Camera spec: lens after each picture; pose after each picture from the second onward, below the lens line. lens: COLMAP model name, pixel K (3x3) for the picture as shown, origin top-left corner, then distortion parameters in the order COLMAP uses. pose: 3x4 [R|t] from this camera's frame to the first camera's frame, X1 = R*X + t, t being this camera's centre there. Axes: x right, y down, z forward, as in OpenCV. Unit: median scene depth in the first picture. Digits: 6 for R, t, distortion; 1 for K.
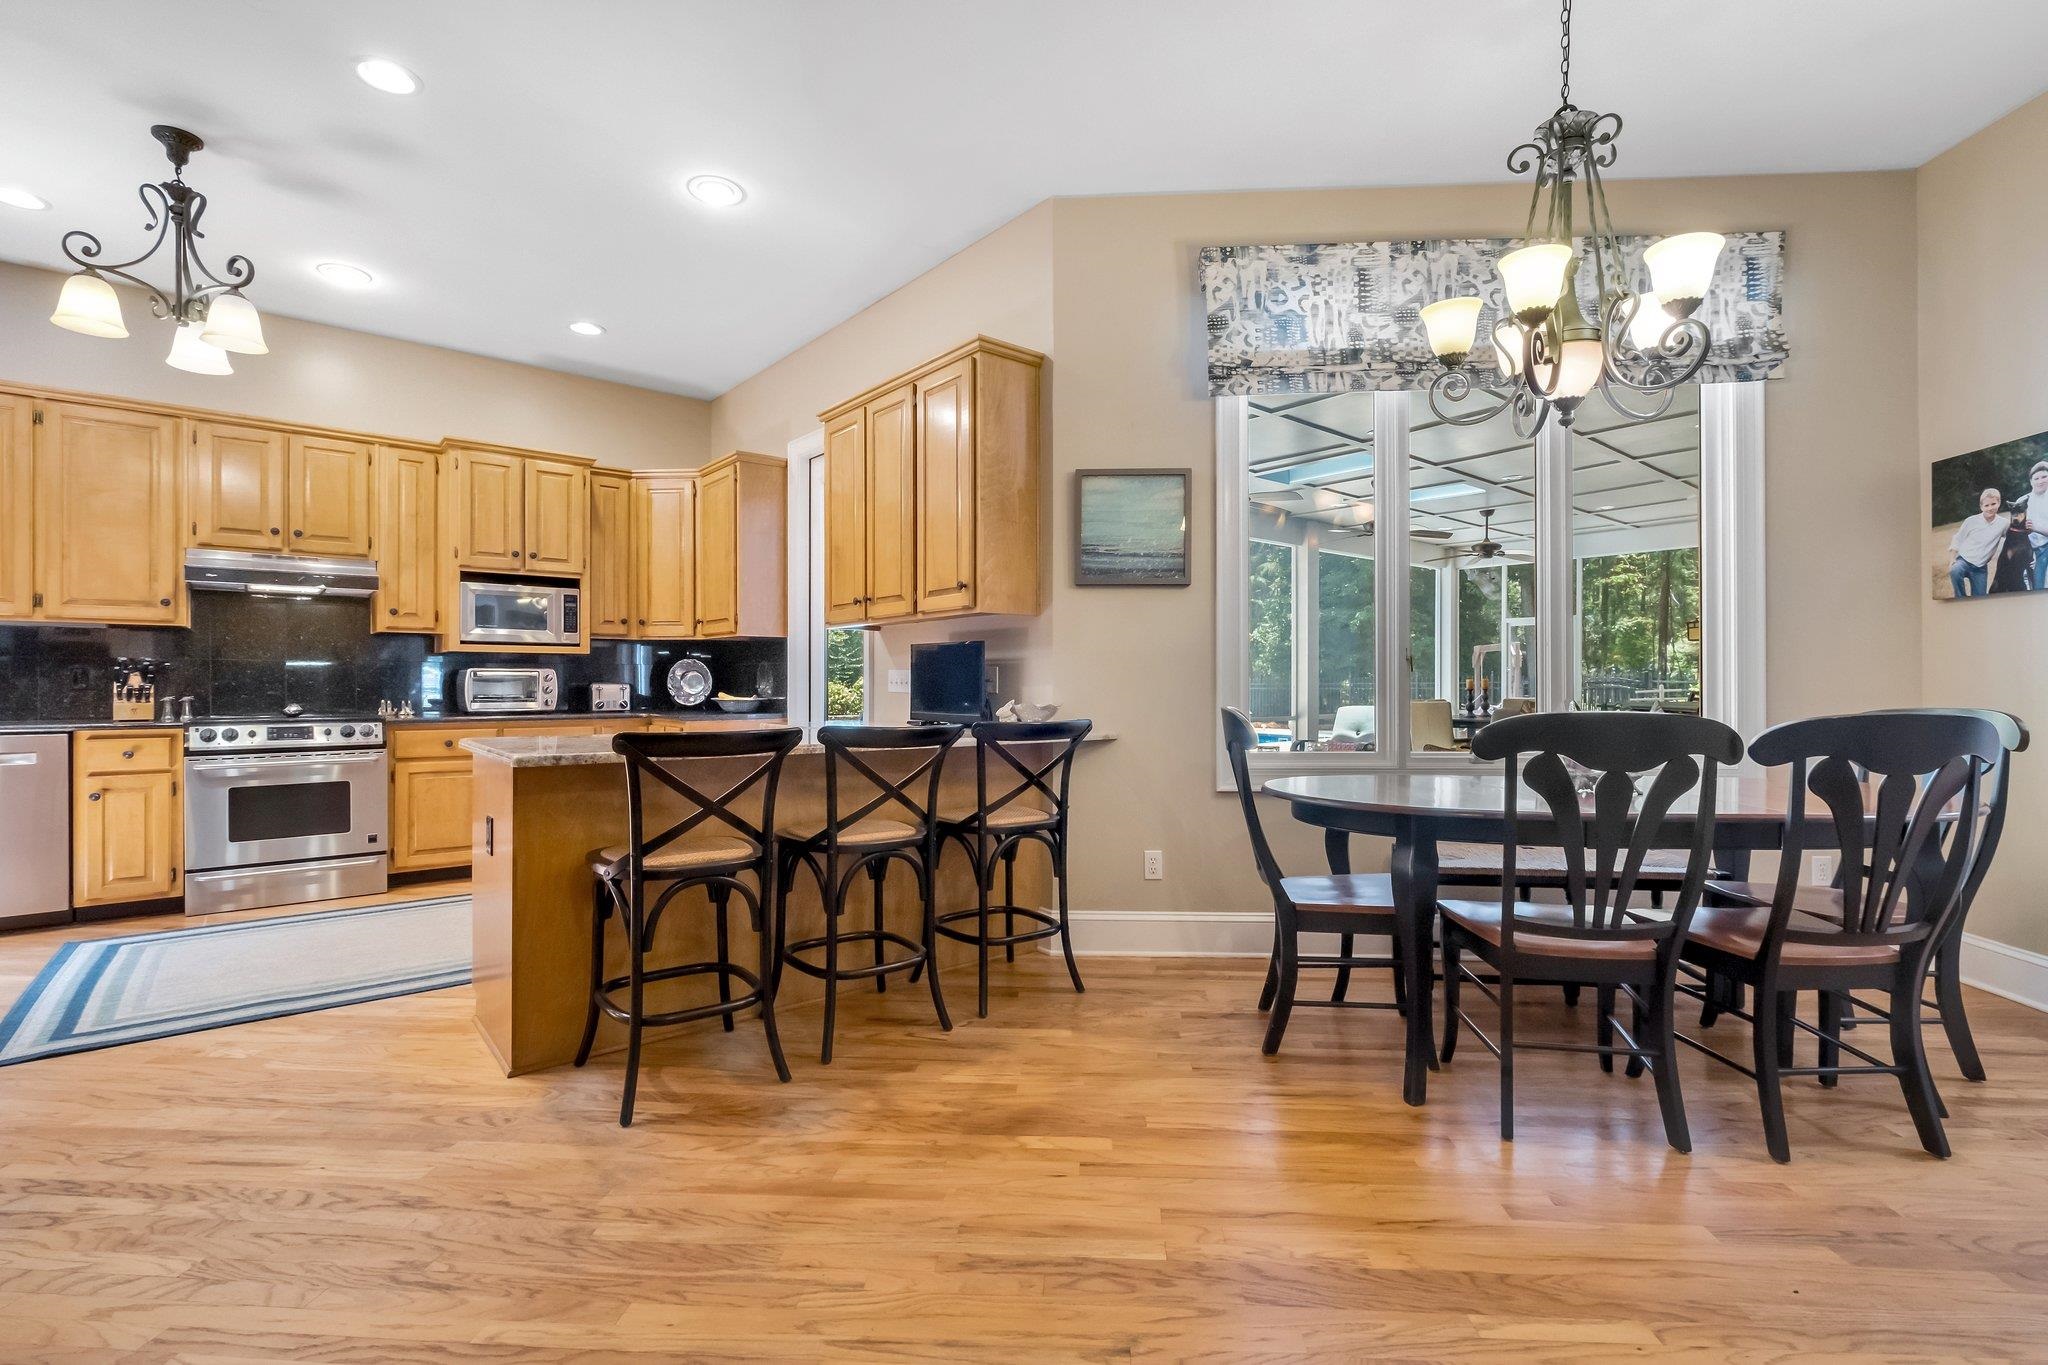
lens RADIAL K [[908.9, 0, 1032.3], [0, 908.9, 690.9], [0, 0, 1]] dist [0.002013, 0.000269]
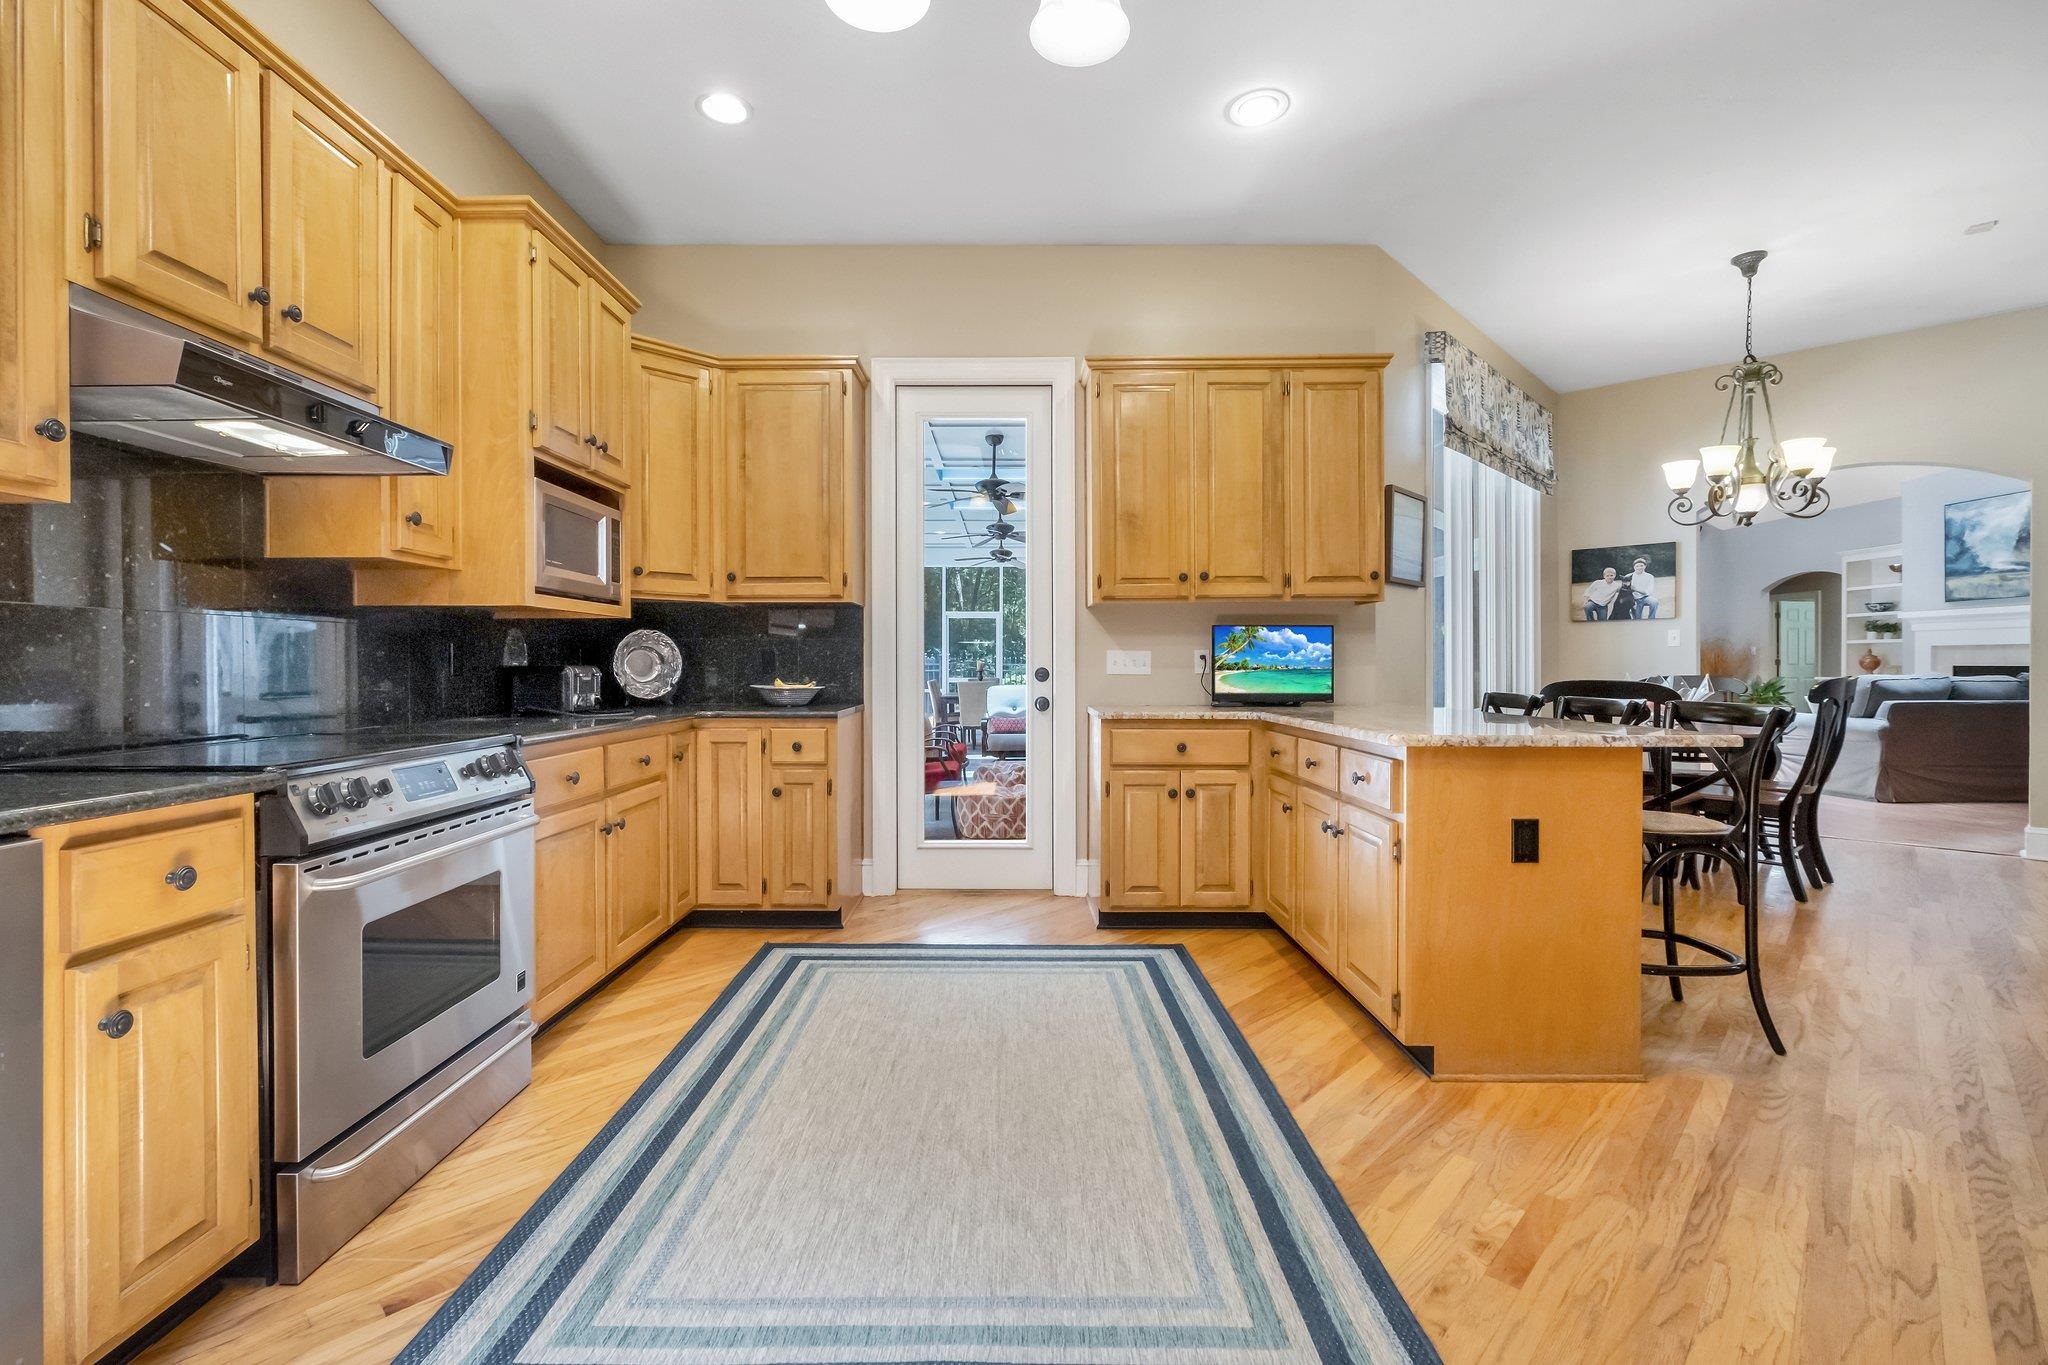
lens RADIAL K [[908.9, 0, 1008.3], [0, 908.9, 667.1], [0, 0, 1]] dist [0.002013, 0.000269]
pose [[0.647772, -0.003428, 0.761827, -0.955722], [0.008706, 0.999958, -0.002903, -0.004457], [-0.761785, 0.008513, 0.647774, 0.495608]]
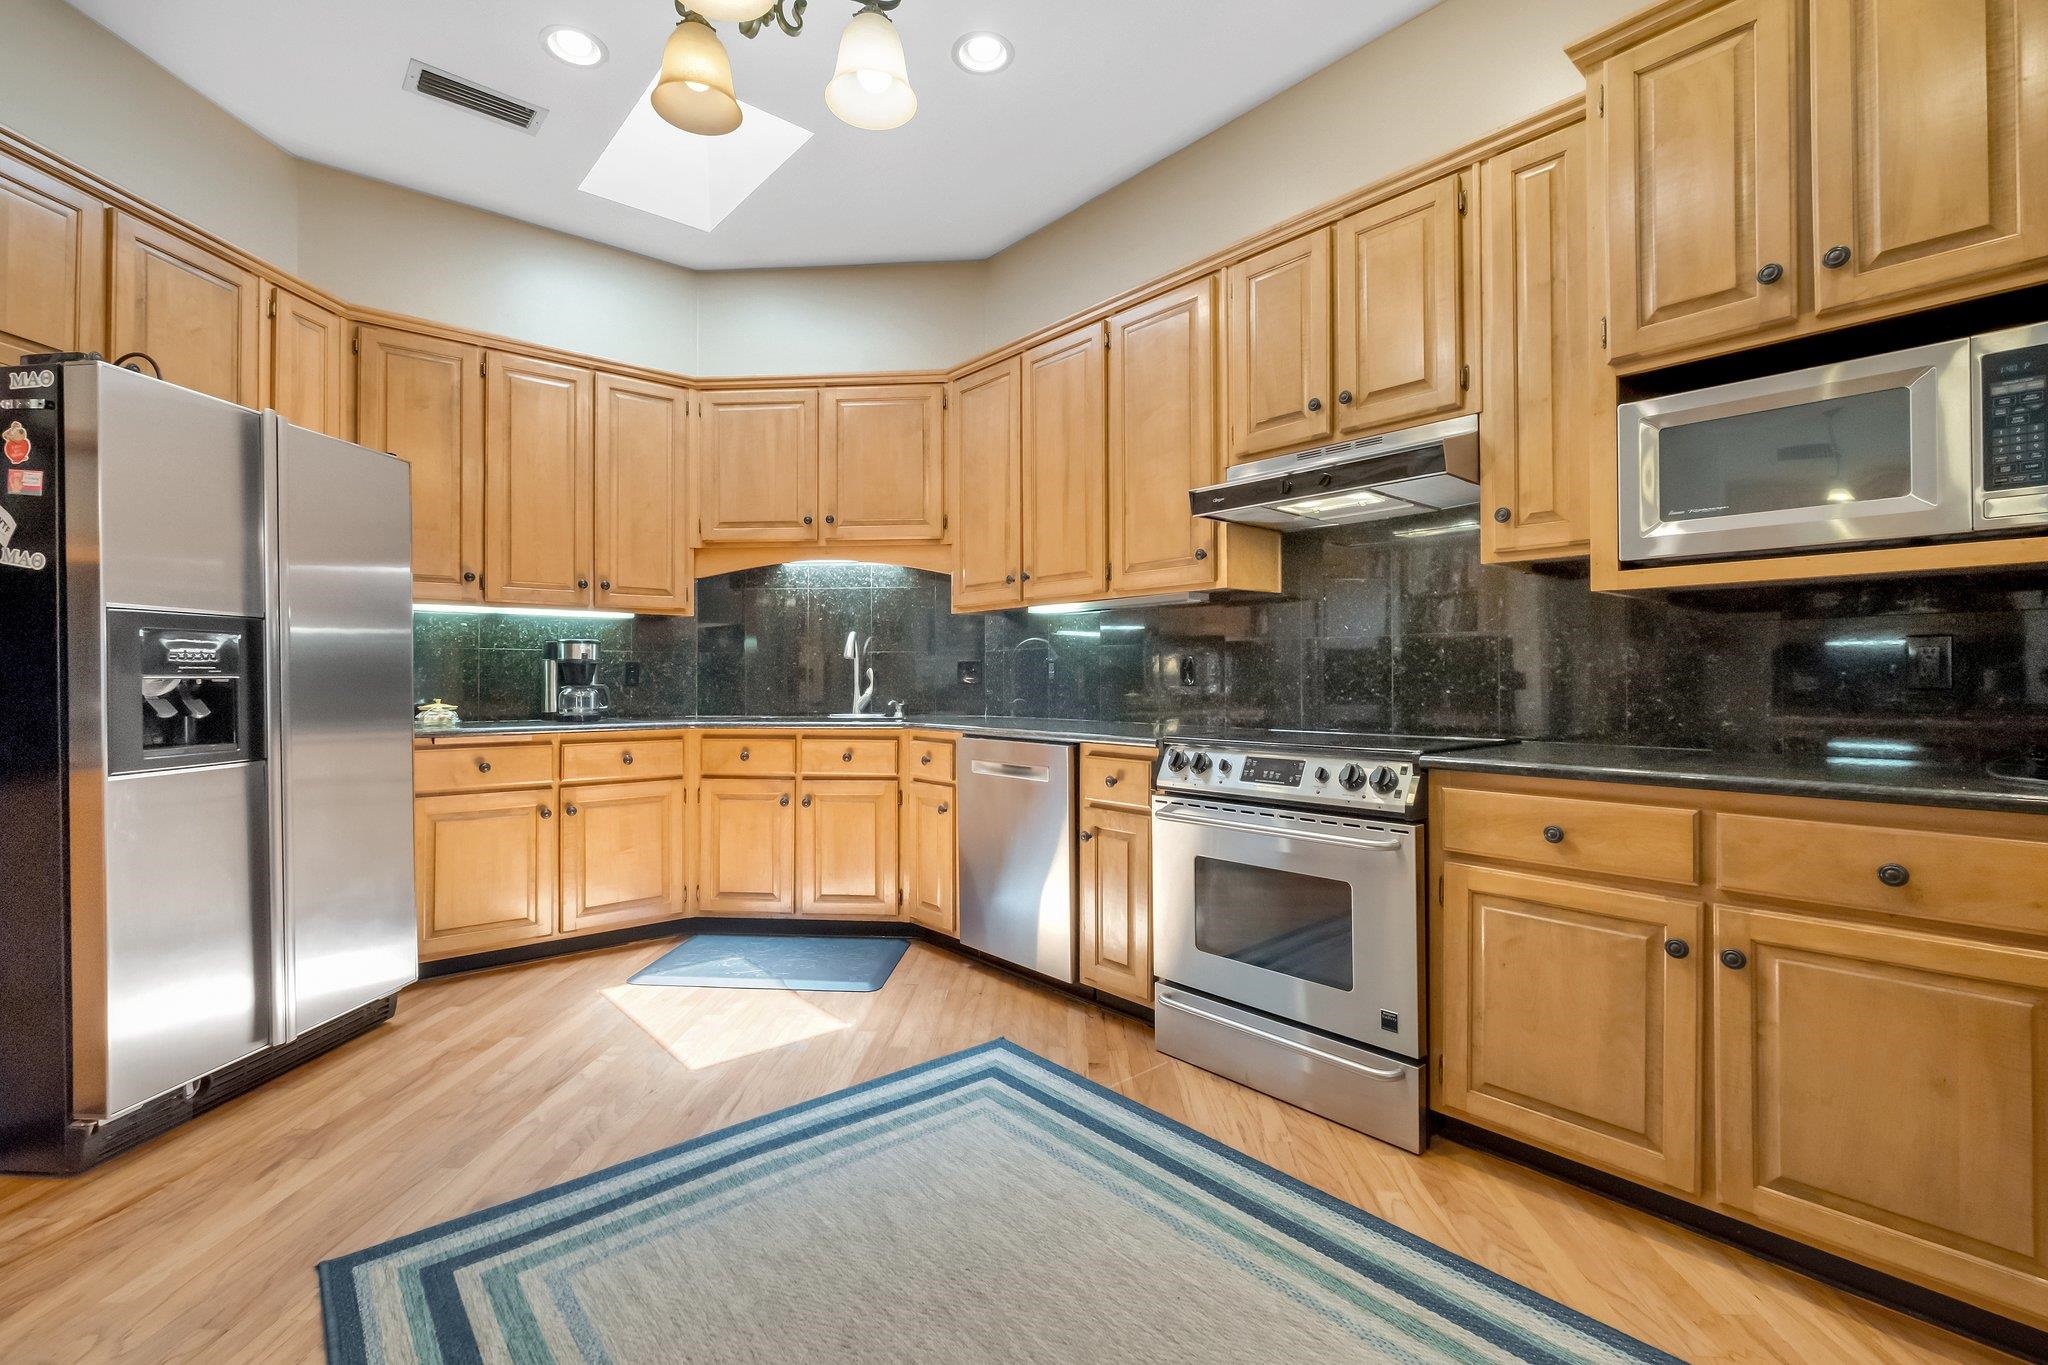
lens RADIAL K [[908.9, 0, 1011.6], [0, 908.9, 671.7], [0, 0, 1]] dist [0.002013, 0.000269]
pose [[0.004944, -0.006999, -0.999963, -0.283813], [-0.004748, 0.999964, -0.007023, -0.006742], [0.999977, 0.004783, 0.004911, 0.837608]]
